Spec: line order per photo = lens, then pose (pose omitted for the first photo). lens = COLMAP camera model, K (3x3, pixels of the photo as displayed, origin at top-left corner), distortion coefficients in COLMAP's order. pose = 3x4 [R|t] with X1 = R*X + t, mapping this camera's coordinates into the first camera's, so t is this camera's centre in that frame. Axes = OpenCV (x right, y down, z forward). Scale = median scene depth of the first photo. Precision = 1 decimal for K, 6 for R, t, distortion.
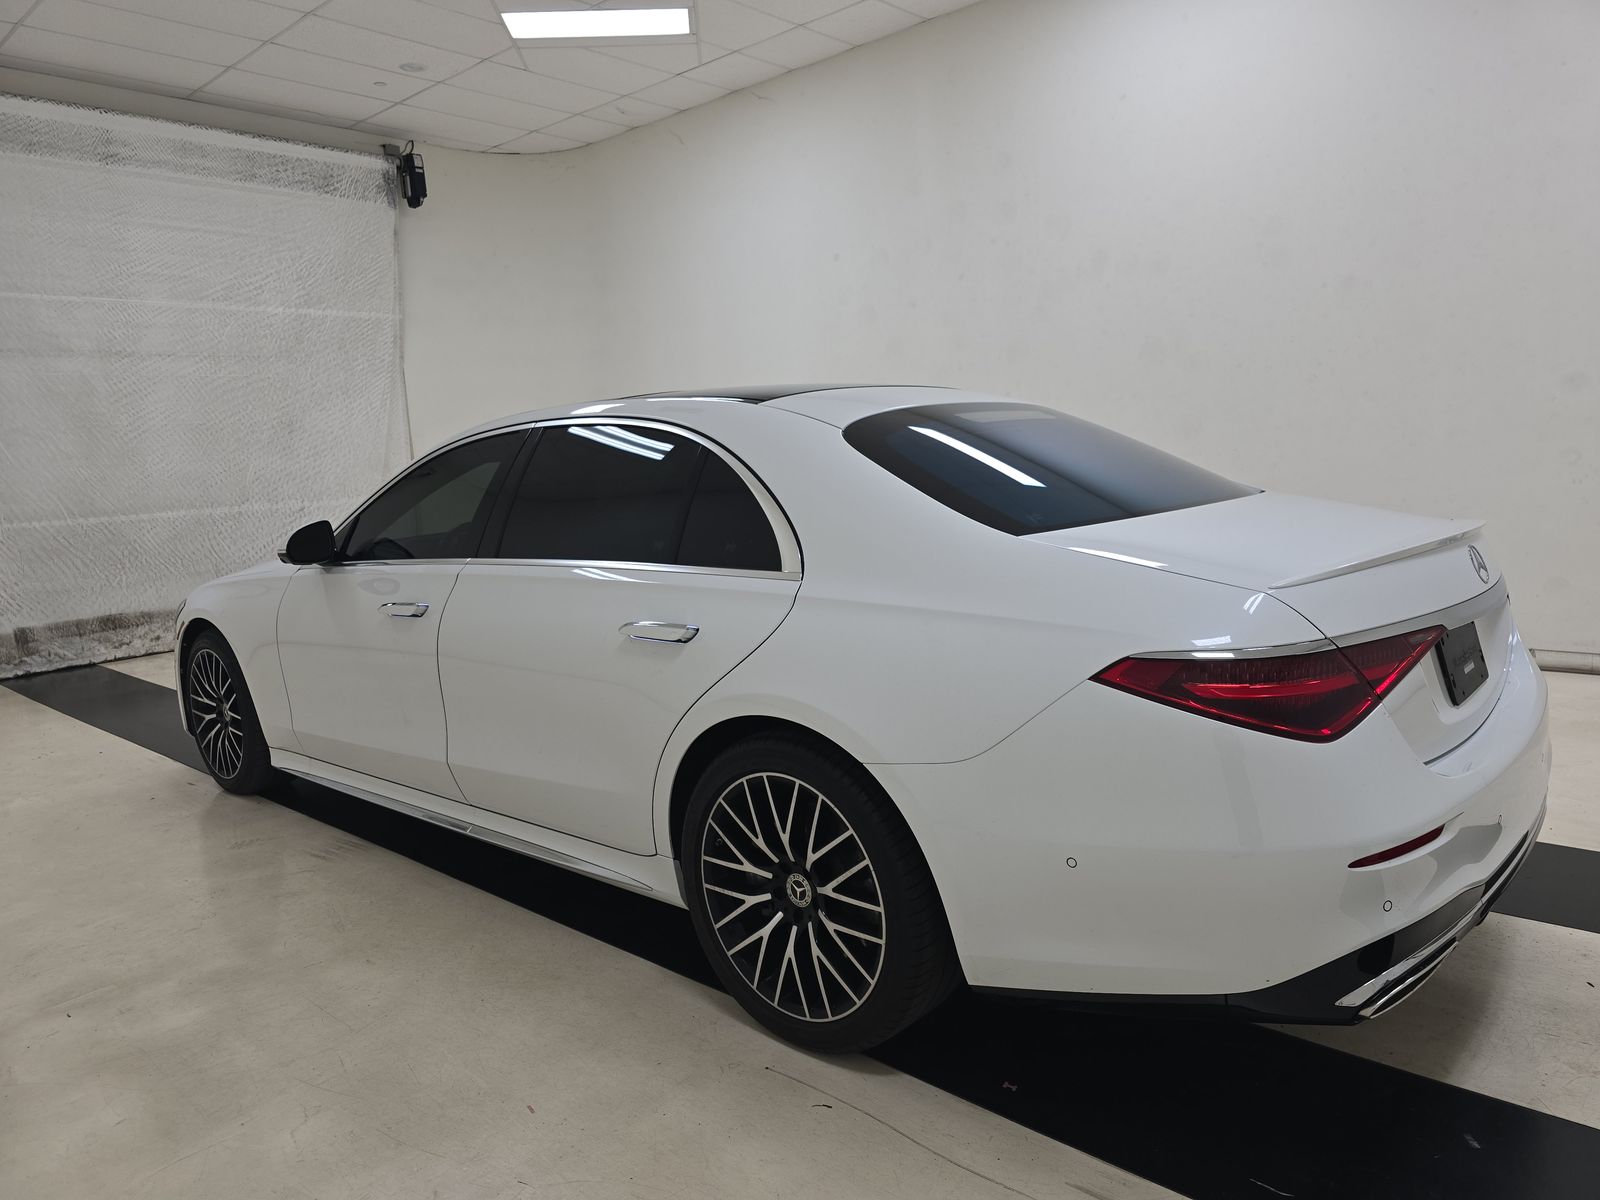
lens RADIAL K [[1069.4, 0, 797.4], [0, 1069.4, 610.9], [0, 0, 1]] dist [0.032689, -0.023656]
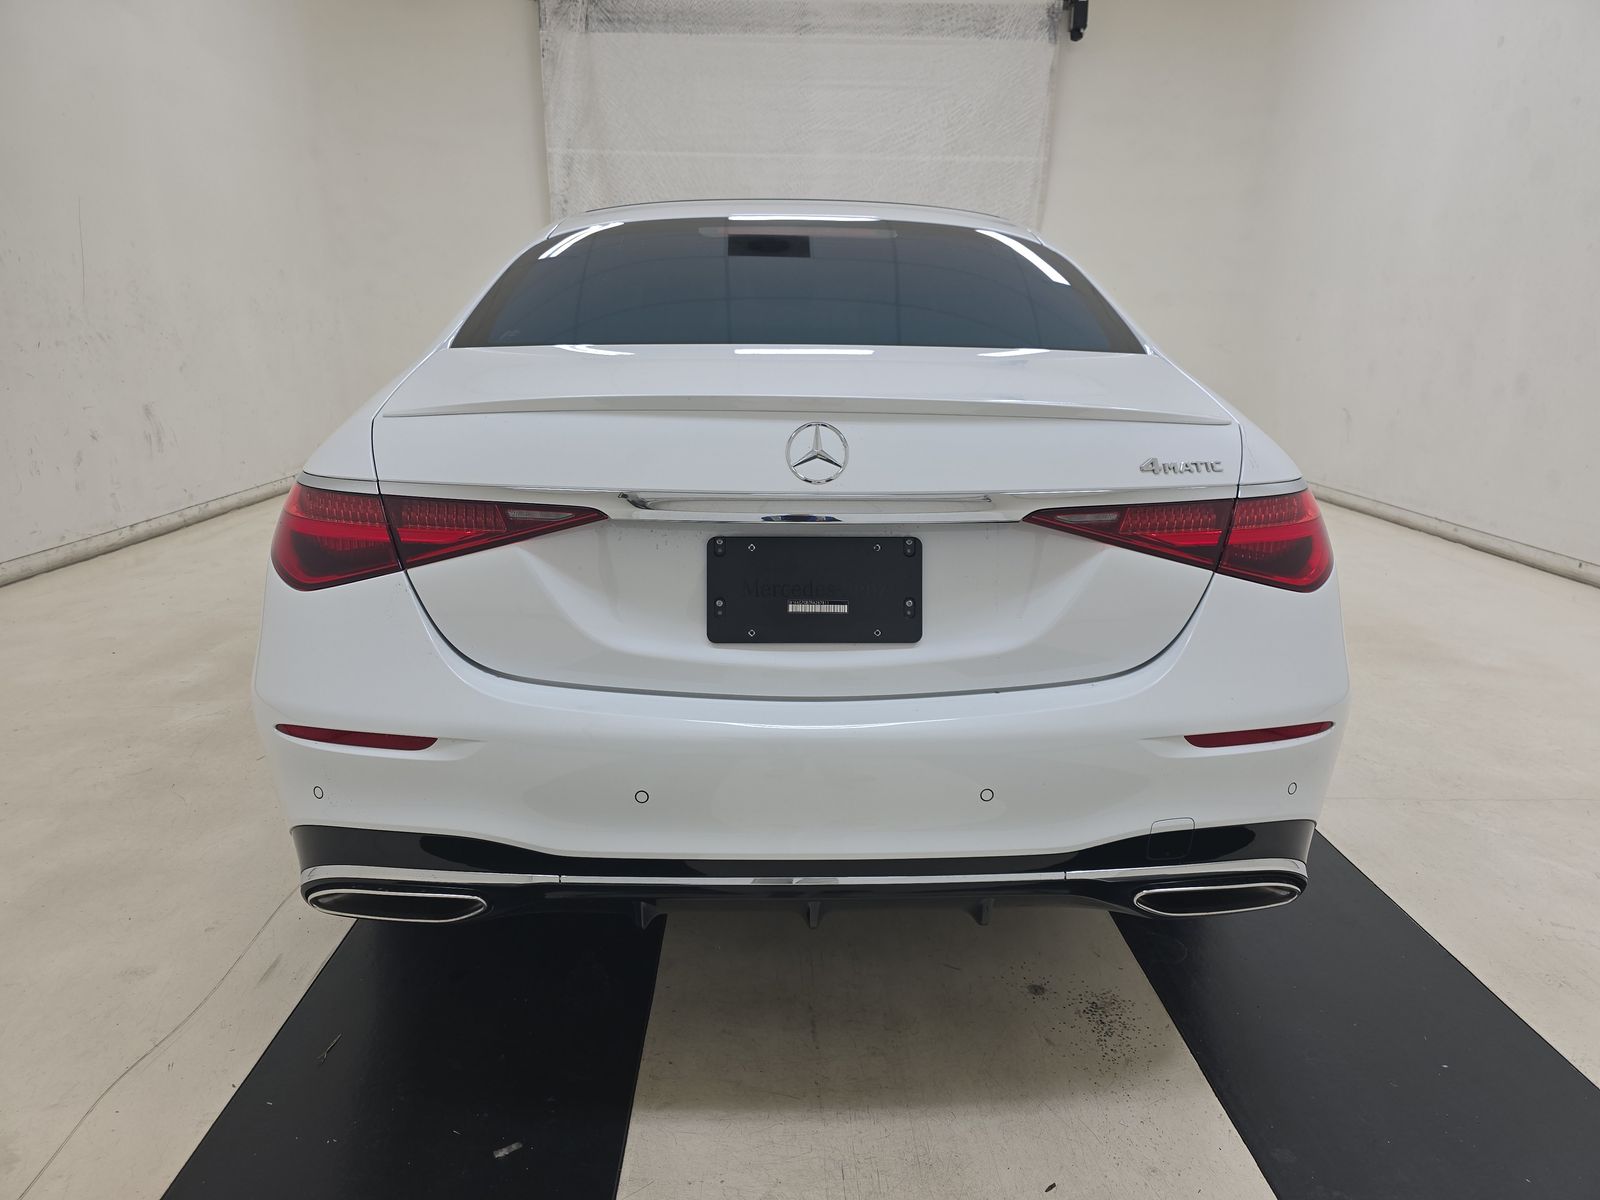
lens RADIAL K [[1069.4, 0, 810.0], [0, 1069.4, 607.4], [0, 0, 1]] dist [0.032689, -0.023656]
pose [[0.692880, 0.238989, -0.680295, 0.299070], [-0.157316, 0.970850, 0.180835, -0.017945], [0.703683, -0.018275, 0.710279, 0.147922]]
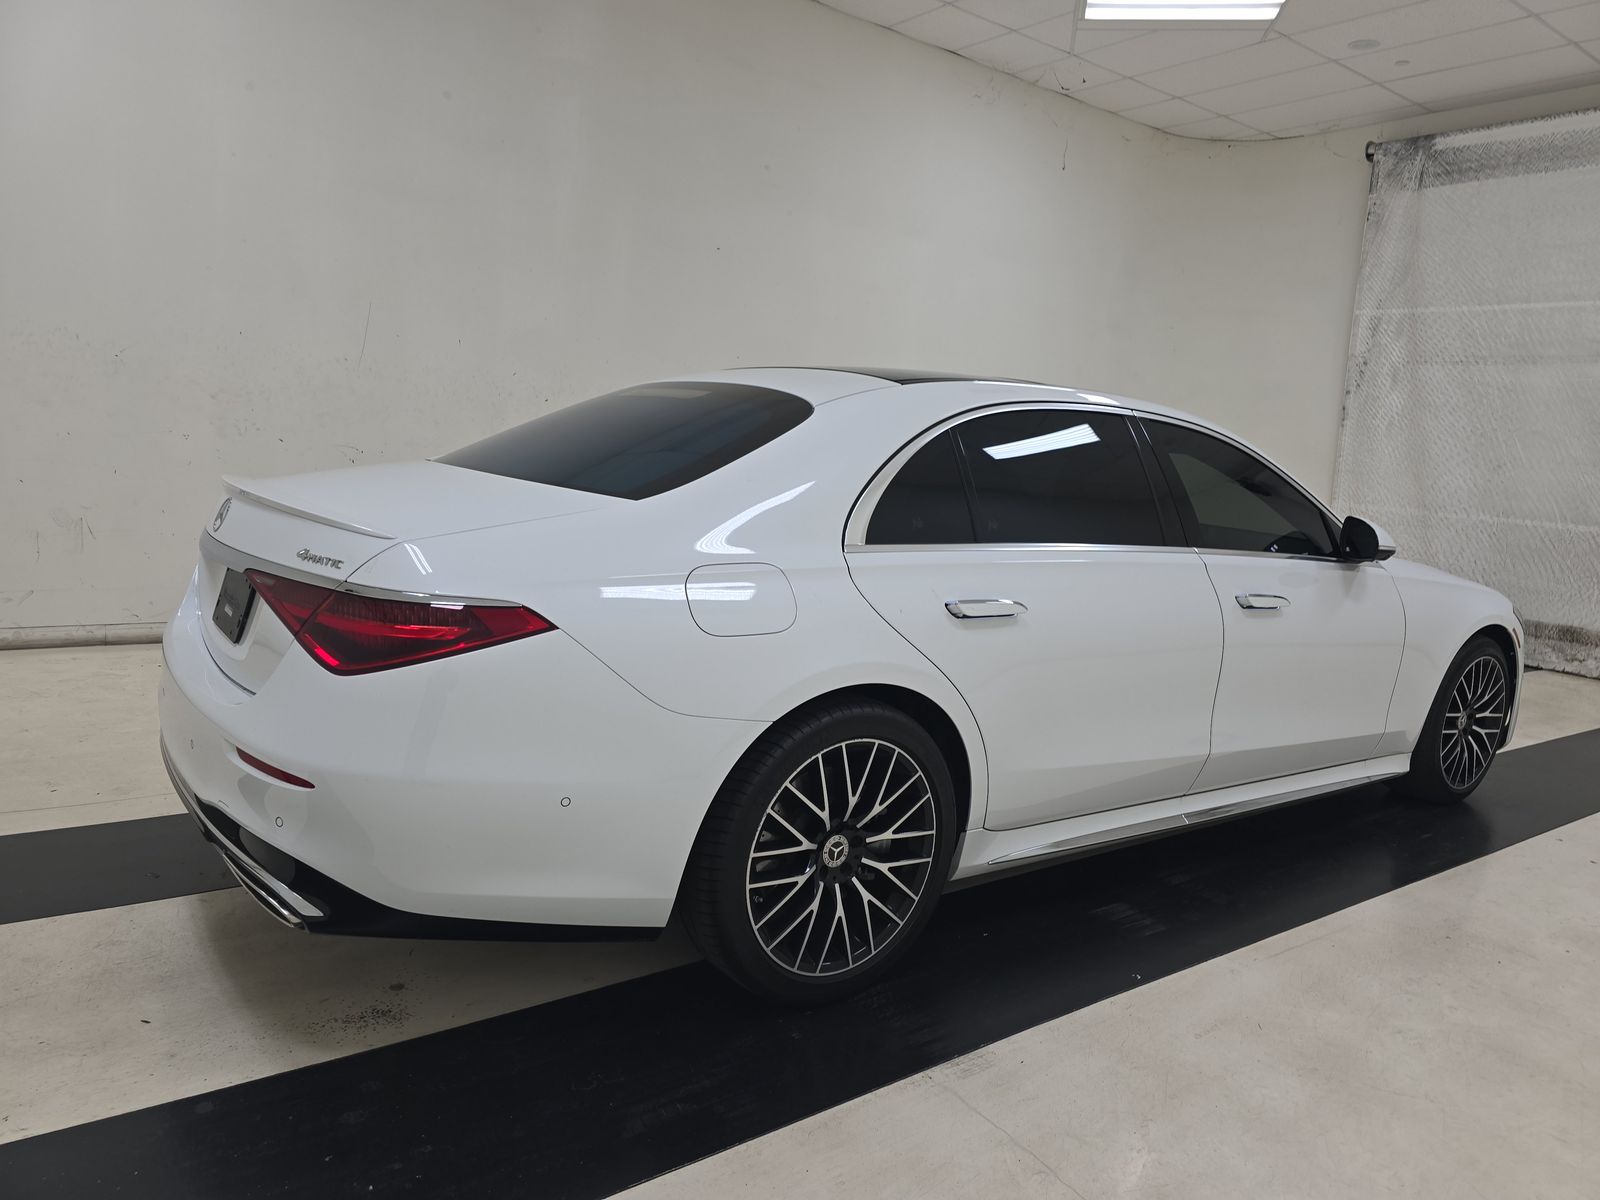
lens RADIAL K [[1069.4, 0, 806.8], [0, 1069.4, 605.3], [0, 0, 1]] dist [0.032689, -0.023656]
pose [[-0.197449, 0.190141, -0.961697, 0.433383], [-0.215596, 0.948569, 0.231810, -0.091420], [0.956312, 0.253109, -0.146300, 0.479219]]
